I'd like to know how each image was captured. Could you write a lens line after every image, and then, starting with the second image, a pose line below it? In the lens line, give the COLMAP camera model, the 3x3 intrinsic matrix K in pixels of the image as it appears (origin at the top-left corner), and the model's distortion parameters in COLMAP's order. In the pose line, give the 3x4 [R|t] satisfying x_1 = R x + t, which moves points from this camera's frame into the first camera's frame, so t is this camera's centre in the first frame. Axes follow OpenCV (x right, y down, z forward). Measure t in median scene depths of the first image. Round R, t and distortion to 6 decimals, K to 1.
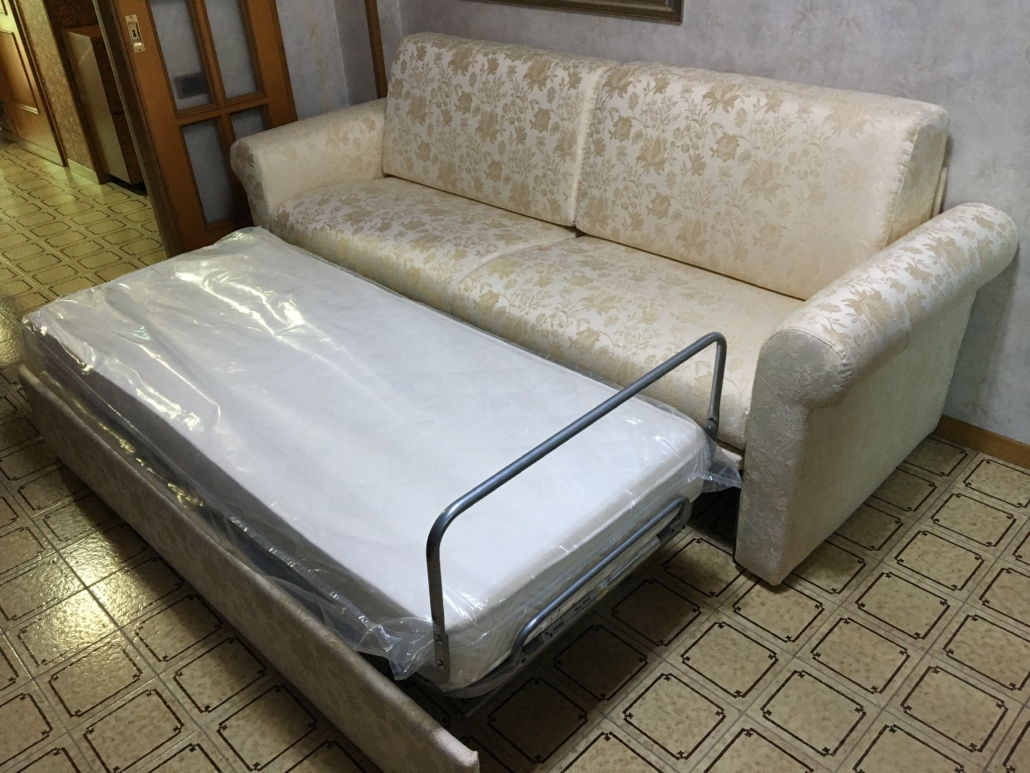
lens RADIAL K [[868.9, 0, 515.0], [0, 868.9, 386.5], [0, 0, 1]] dist [0.098196, -0.137055]
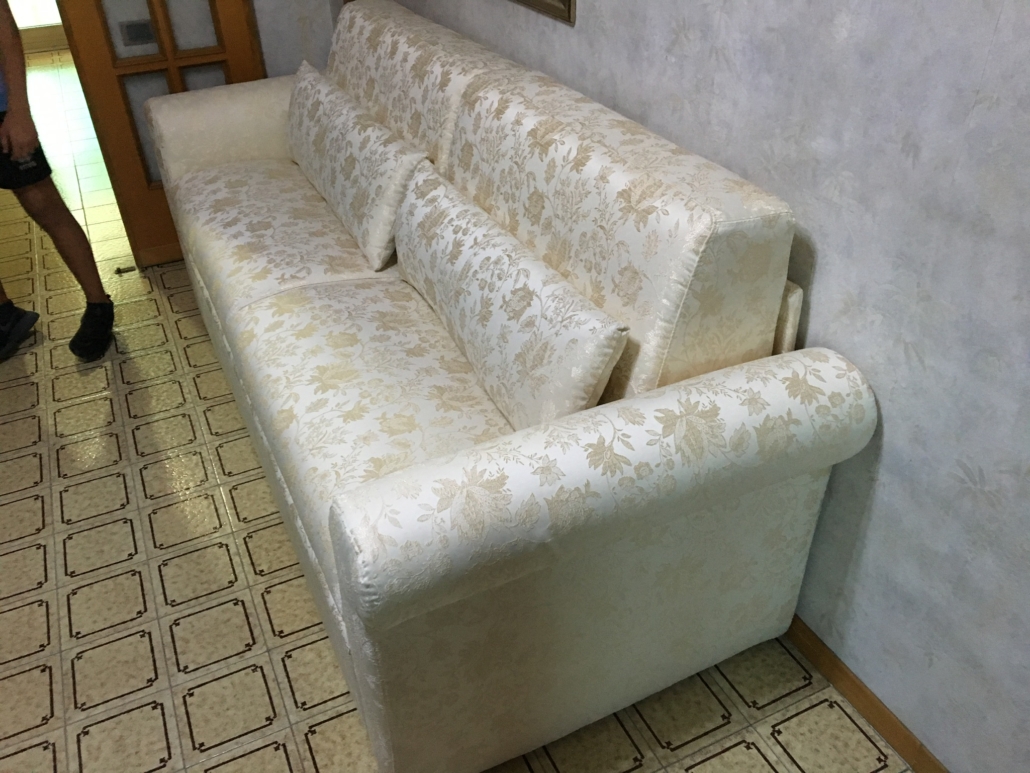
lens RADIAL K [[849.7, 0, 515.0], [0, 849.7, 386.5], [0, 0, 1]] dist [0.174787, -0.281898]
pose [[0.943810, 0.208636, -0.256310, 0.424869], [-0.193097, 0.977521, 0.084658, -0.172513], [0.268211, -0.030409, 0.962880, 0.275318]]
